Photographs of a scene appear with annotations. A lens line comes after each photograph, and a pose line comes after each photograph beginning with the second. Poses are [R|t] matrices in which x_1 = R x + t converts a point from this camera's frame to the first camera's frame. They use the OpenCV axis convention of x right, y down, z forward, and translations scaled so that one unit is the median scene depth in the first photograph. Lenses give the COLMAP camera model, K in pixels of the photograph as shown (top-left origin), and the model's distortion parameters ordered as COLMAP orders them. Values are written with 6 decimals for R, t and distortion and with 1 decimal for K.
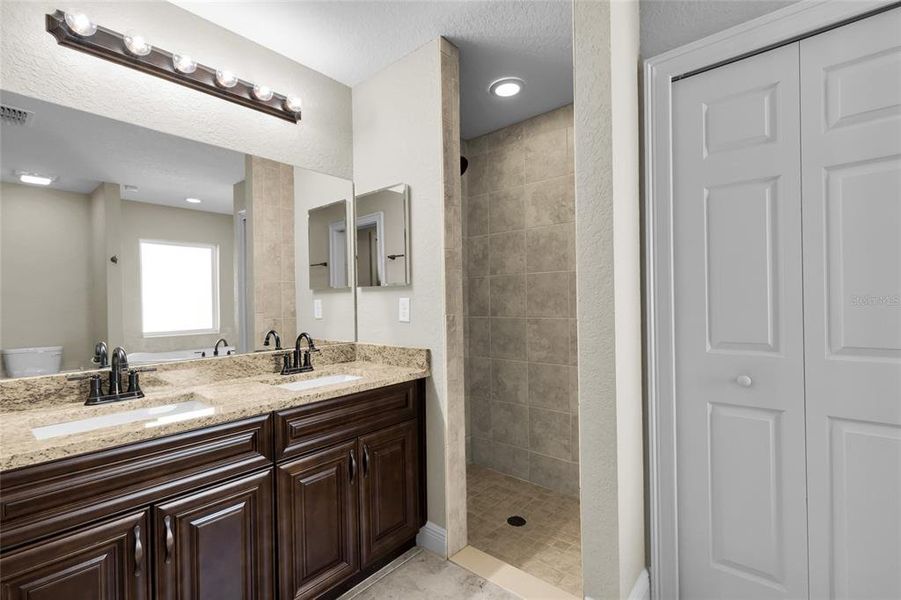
lens RADIAL K [[408.2, 0, 449.3], [0, 408.2, 303.2], [0, 0, 1]] dist [0.003490, -0.000751]
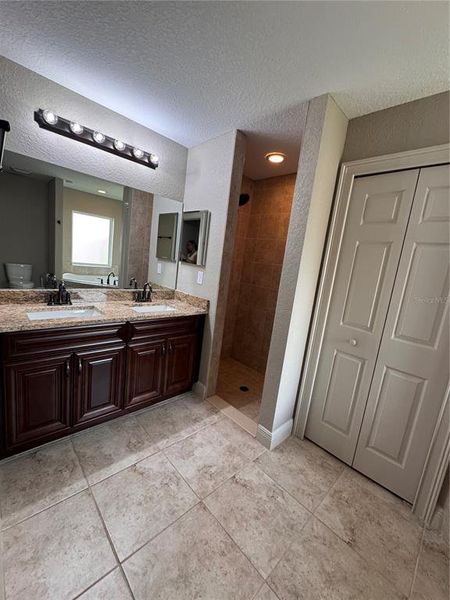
lens RADIAL K [[241.8, 0, 224.0], [0, 241.8, 300.0], [0, 0, 1]] dist [-0.006392, 0.000215]
pose [[0.986558, 0.148976, -0.067147, 0.107764], [-0.137082, 0.978173, 0.156160, -0.086226], [0.088945, -0.144856, 0.985447, -0.153203]]
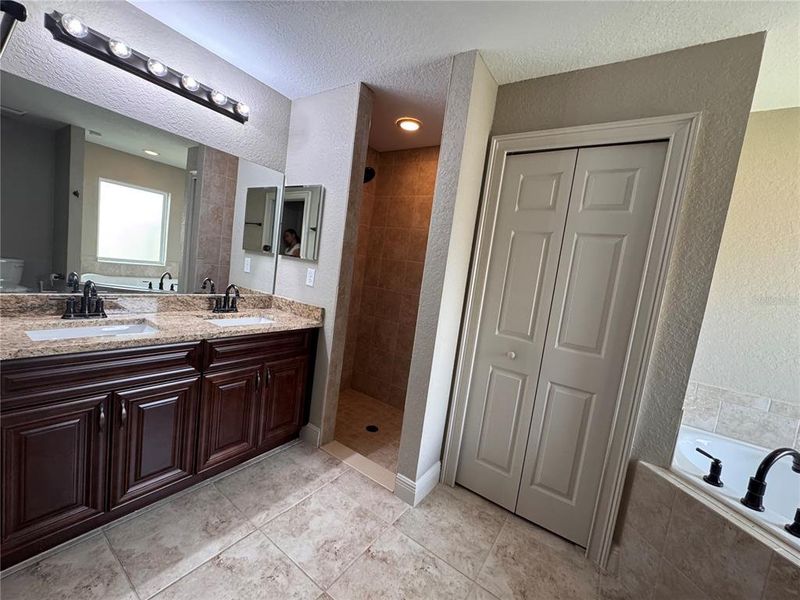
lens RADIAL K [[322.4, 0, 400.0], [0, 322.4, 300.0], [0, 0, 1]] dist [-0.007268, 0.000631]
pose [[0.982683, 0.134073, 0.127901, 0.068570], [-0.146040, 0.985243, 0.089264, -0.058038], [-0.114046, -0.106397, 0.987762, -0.148540]]
